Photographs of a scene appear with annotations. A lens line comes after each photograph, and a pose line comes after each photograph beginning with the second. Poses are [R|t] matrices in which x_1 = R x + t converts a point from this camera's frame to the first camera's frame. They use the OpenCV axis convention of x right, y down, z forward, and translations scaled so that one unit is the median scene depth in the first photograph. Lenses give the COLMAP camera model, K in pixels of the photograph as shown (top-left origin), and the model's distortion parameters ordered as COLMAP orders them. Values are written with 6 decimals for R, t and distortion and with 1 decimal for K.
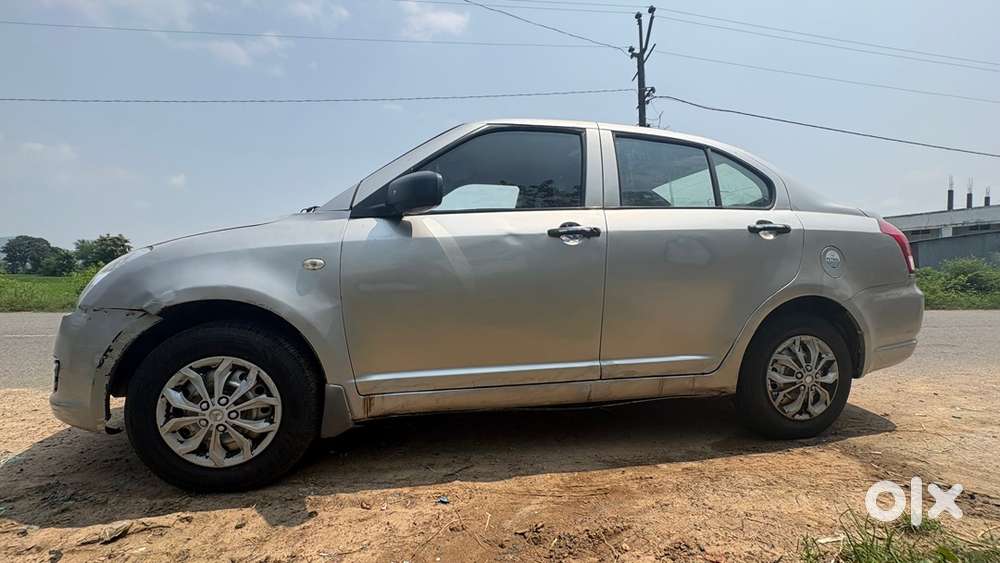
lens RADIAL K [[402.5, 0, 502.6], [0, 402.5, 282.6], [0, 0, 1]] dist [0.000974, 0.000169]
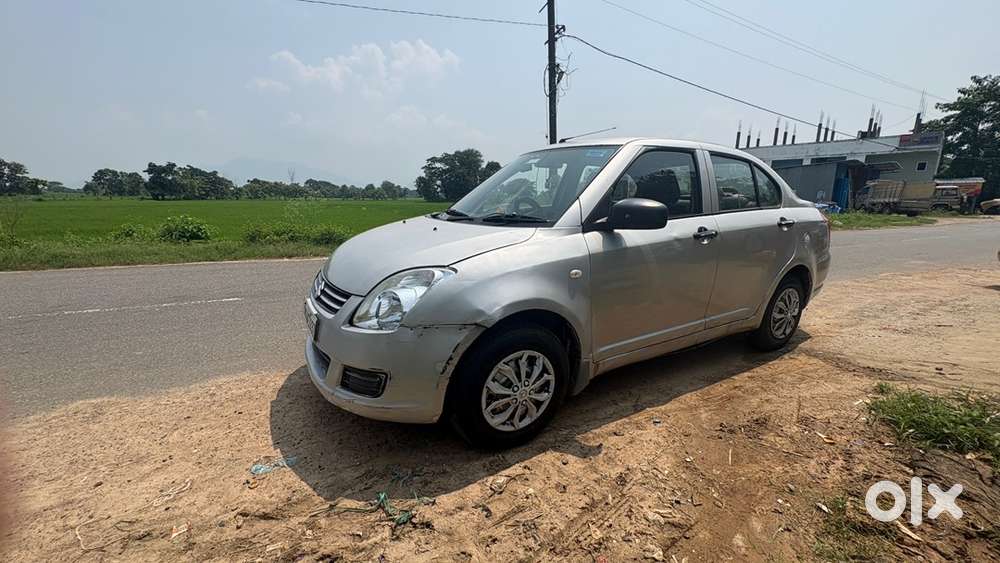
lens RADIAL K [[402.5, 0, 502.6], [0, 402.5, 282.6], [0, 0, 1]] dist [0.000974, 0.000169]
pose [[0.939074, -0.069461, 0.336623, -1.025715], [0.002781, 0.980870, 0.194643, -0.245766], [-0.343704, -0.181848, 0.921303, -0.107151]]
